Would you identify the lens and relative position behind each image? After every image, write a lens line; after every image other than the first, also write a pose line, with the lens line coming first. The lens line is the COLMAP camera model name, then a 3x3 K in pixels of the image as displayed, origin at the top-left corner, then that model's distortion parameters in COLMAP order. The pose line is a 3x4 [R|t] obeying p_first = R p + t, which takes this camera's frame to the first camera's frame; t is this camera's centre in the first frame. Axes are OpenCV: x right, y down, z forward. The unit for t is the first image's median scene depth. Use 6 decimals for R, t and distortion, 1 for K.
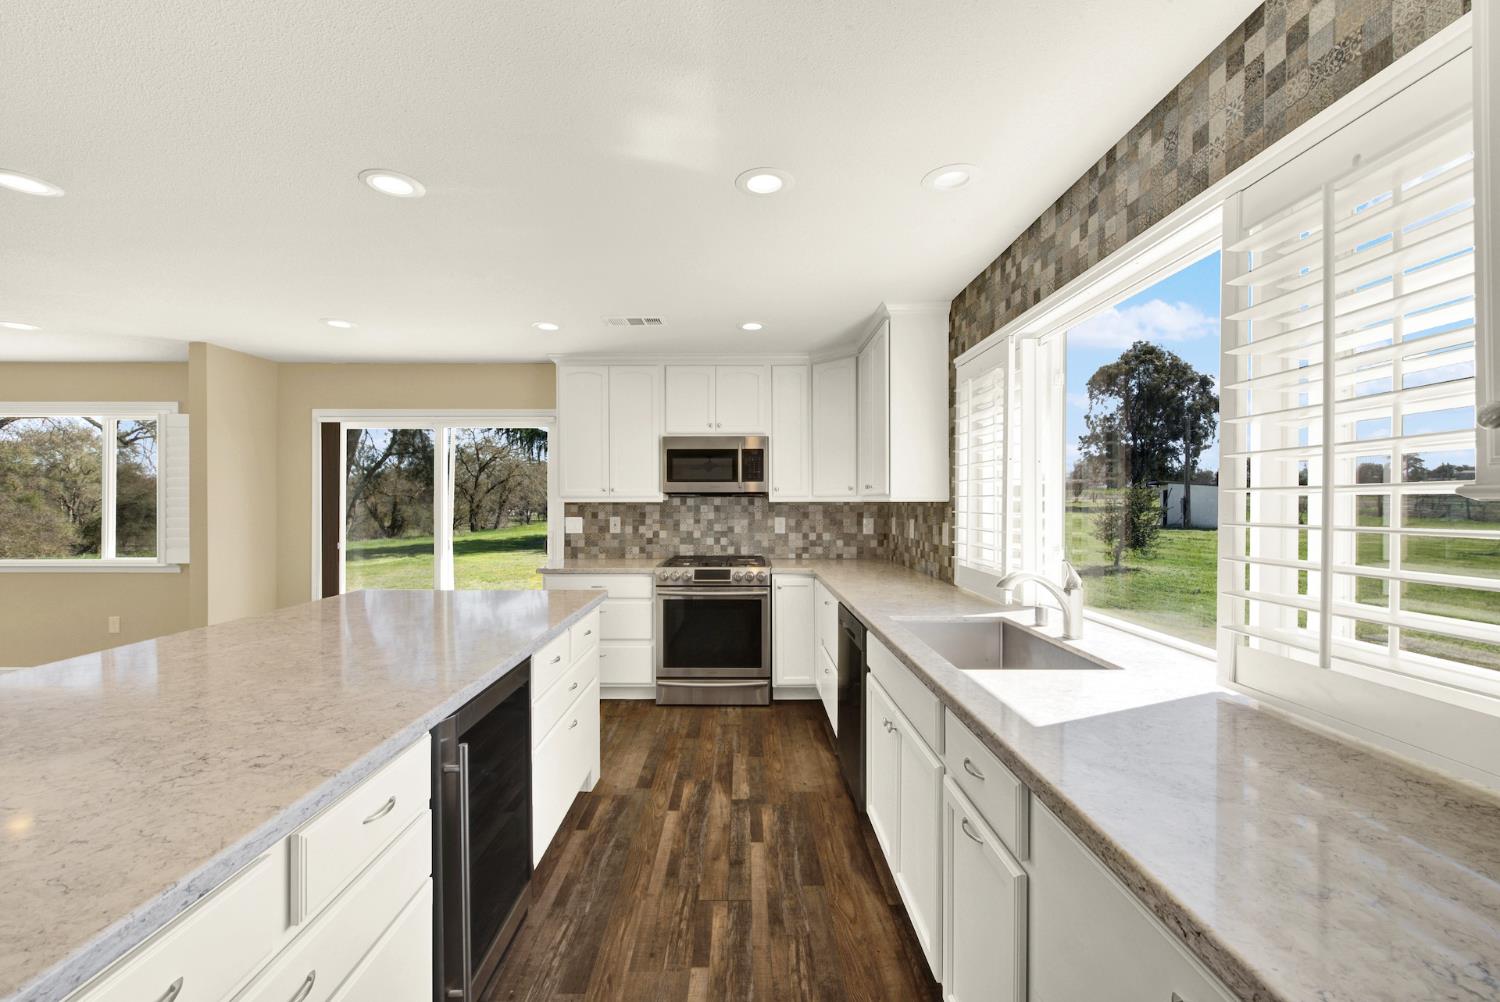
lens RADIAL K [[609.8, 0, 752.3], [0, 609.8, 508.5], [0, 0, 1]] dist [-0.000371, -0.001466]
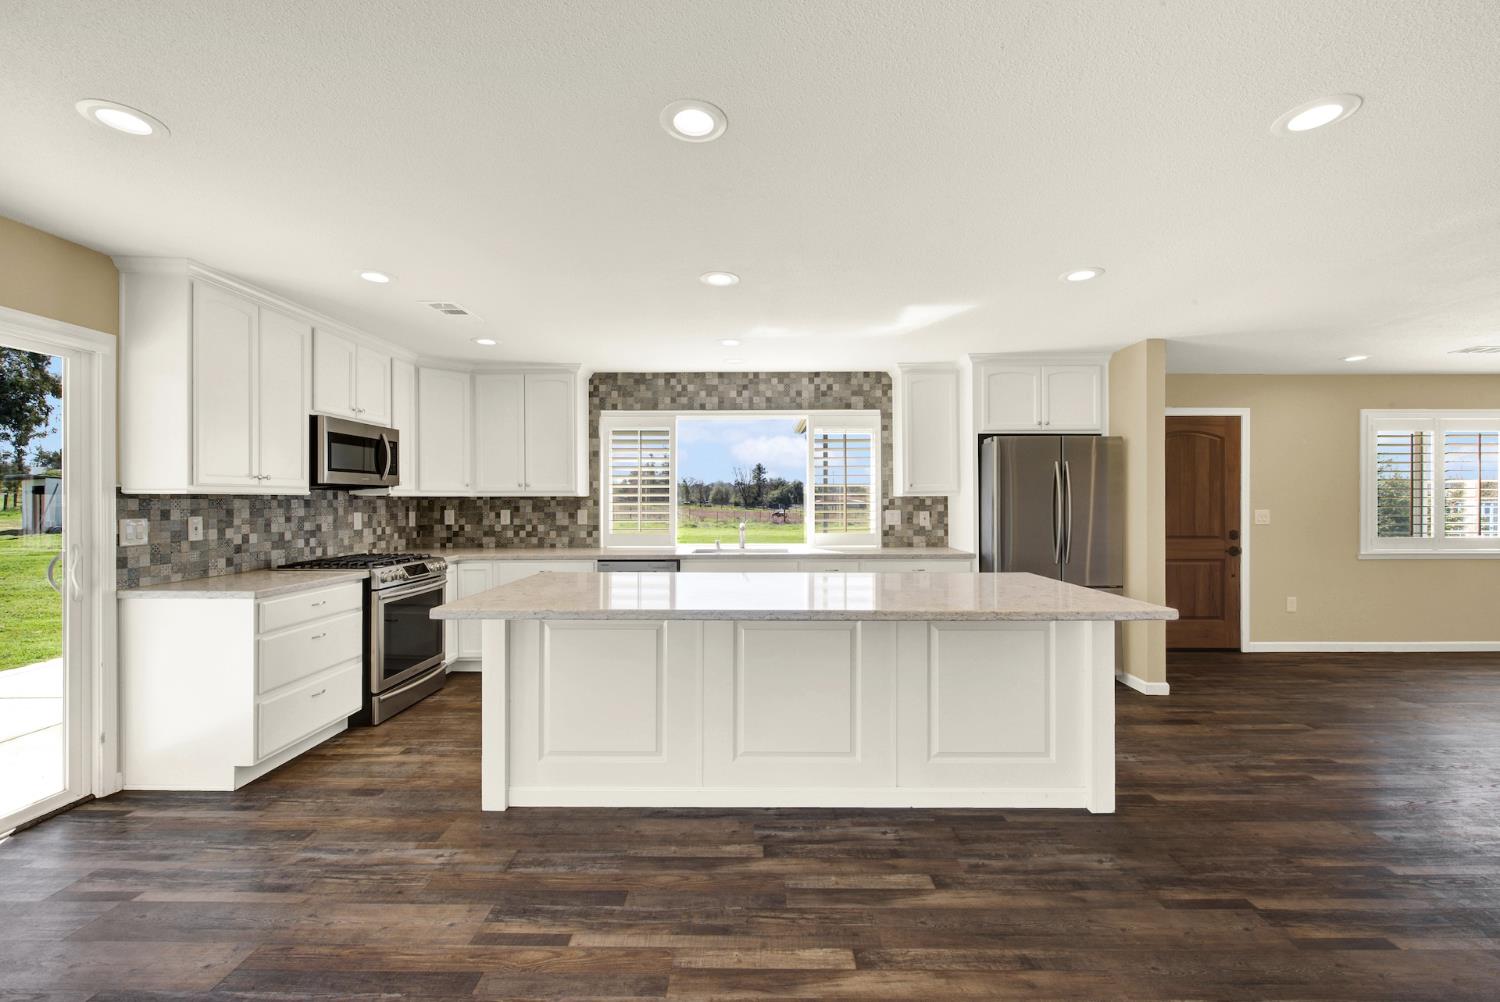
lens RADIAL K [[609.8, 0, 748.3], [0, 609.8, 505.9], [0, 0, 1]] dist [-0.000371, -0.001466]
pose [[0.026759, -0.008155, 0.999609, -0.969435], [0.012595, 0.999890, 0.007820, 0.004868], [-0.999563, 0.012381, 0.026859, 0.413946]]
